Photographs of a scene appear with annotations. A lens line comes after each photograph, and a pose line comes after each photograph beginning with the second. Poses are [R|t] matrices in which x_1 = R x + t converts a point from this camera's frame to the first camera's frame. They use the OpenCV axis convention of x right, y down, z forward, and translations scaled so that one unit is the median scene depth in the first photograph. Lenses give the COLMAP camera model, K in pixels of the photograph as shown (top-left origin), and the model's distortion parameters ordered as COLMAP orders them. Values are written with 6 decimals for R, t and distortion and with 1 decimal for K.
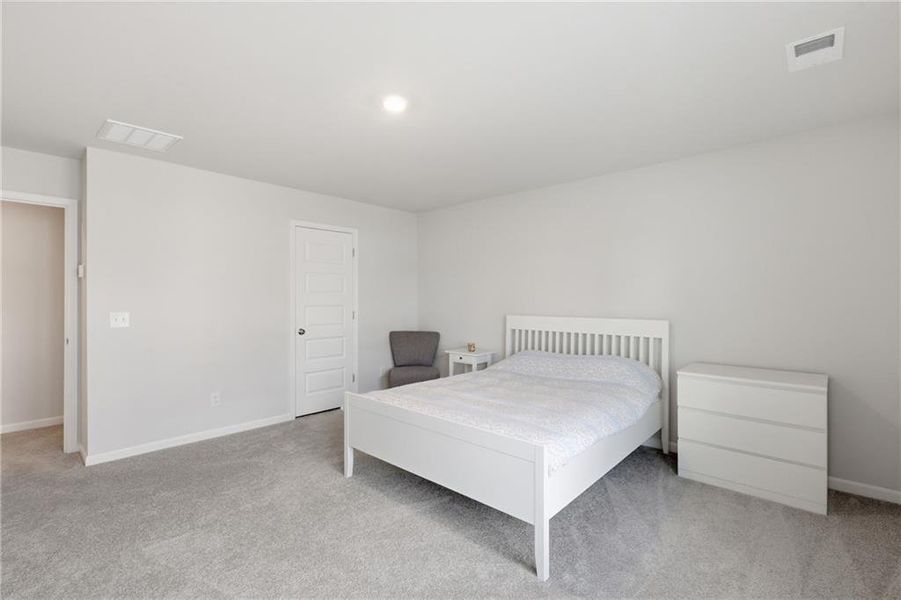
lens RADIAL K [[409.4, 0, 452.4], [0, 409.4, 296.4], [0, 0, 1]] dist [-0.000632, 0.000206]
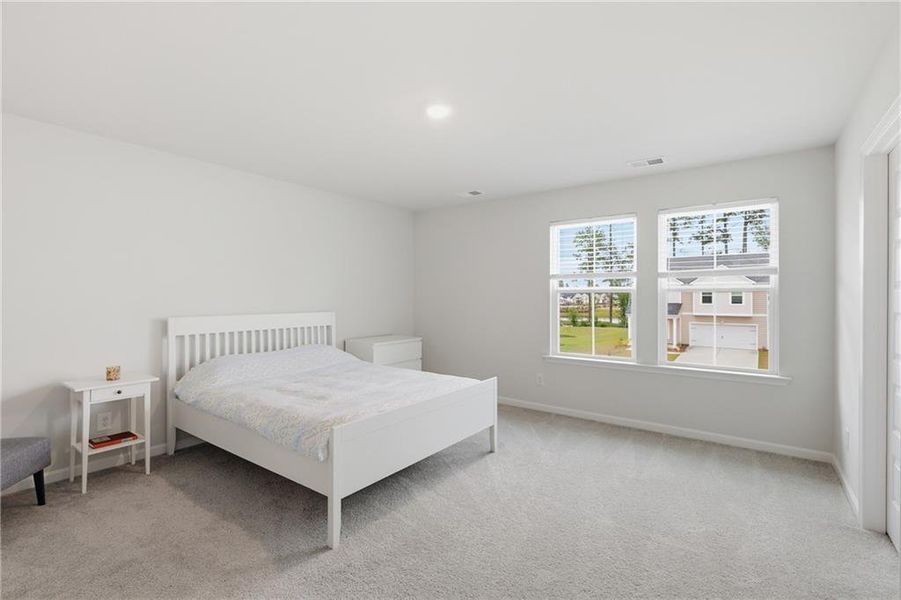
lens RADIAL K [[409.4, 0, 452.4], [0, 409.4, 296.4], [0, 0, 1]] dist [-0.000632, 0.000206]
pose [[-0.099354, -0.004281, 0.995043, -0.695244], [-0.008671, 0.999956, 0.003436, 0.000866], [-0.995014, -0.008287, -0.099387, 0.614330]]
